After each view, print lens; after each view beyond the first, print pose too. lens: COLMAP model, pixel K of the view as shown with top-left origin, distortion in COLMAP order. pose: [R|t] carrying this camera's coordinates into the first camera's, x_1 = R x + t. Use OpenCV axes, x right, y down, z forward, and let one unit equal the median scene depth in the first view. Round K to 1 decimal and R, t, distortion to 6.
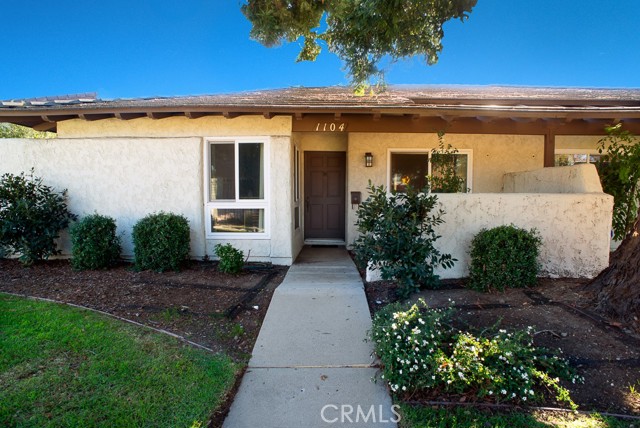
lens RADIAL K [[362.0, 0, 316.7], [0, 362.0, 213.5], [0, 0, 1]] dist [-0.042966, 0.018266]
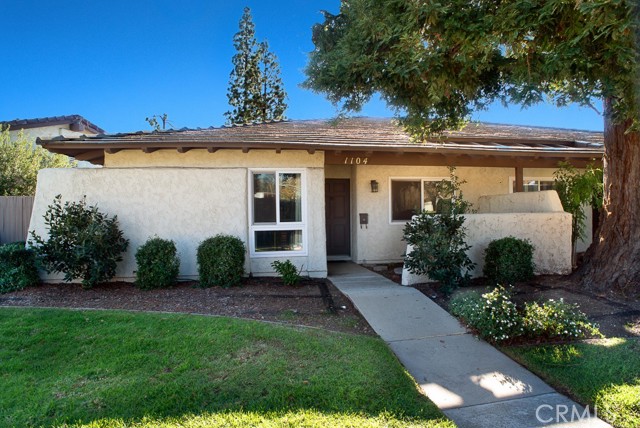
lens RADIAL K [[362.0, 0, 324.2], [0, 362.0, 213.0], [0, 0, 1]] dist [-0.042966, 0.018266]
pose [[0.984256, -0.016593, 0.175969, -0.288488], [0.026710, 0.998114, -0.055281, -0.000714], [-0.174719, 0.059111, 0.982842, -0.160242]]
